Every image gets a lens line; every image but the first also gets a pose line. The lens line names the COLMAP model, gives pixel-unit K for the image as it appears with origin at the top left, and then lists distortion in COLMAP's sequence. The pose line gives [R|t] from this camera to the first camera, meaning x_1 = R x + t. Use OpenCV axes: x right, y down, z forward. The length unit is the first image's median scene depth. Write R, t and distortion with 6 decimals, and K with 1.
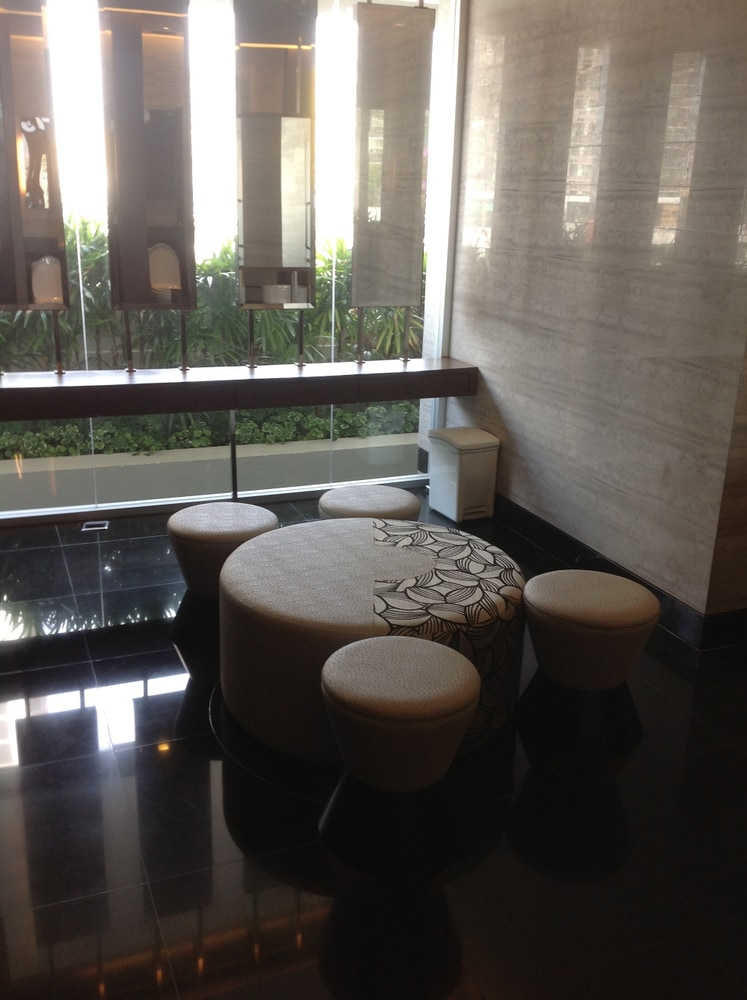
lens RADIAL K [[957.7, 0, 373.5], [0, 957.7, 500.0], [0, 0, 1]] dist [0.195394, -0.442309]
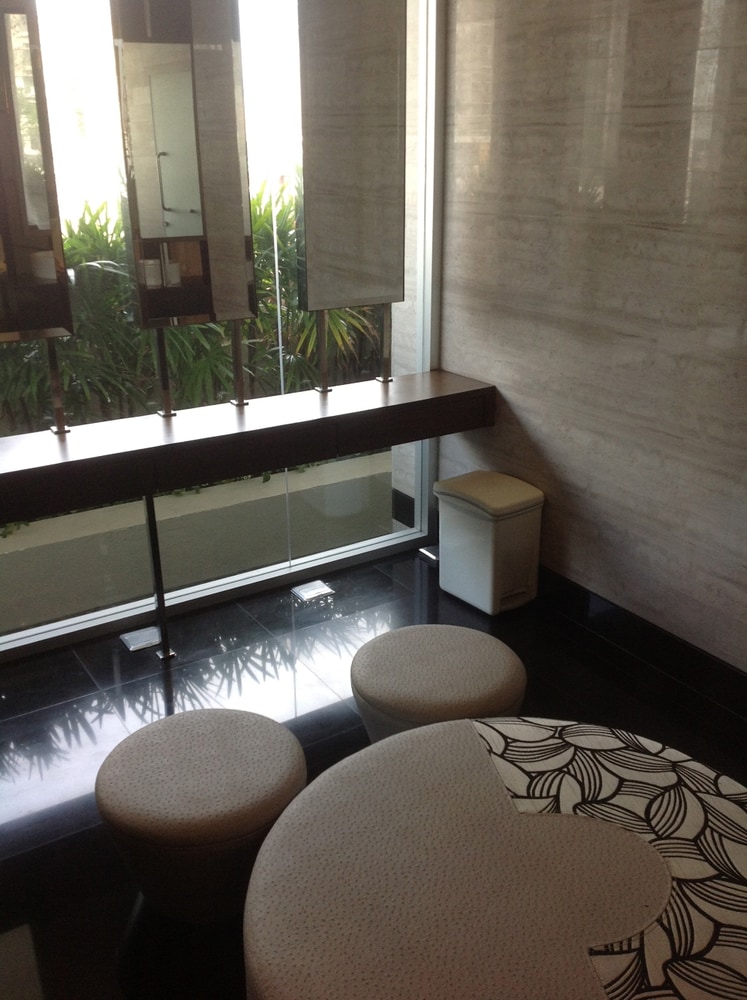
lens RADIAL K [[957.7, 0, 373.5], [0, 957.7, 500.0], [0, 0, 1]] dist [0.195394, -0.442309]
pose [[0.983386, -0.095086, 0.154630, -0.098727], [0.086780, 0.994442, 0.059622, -0.111101], [-0.159440, -0.045213, 0.986172, 0.342586]]
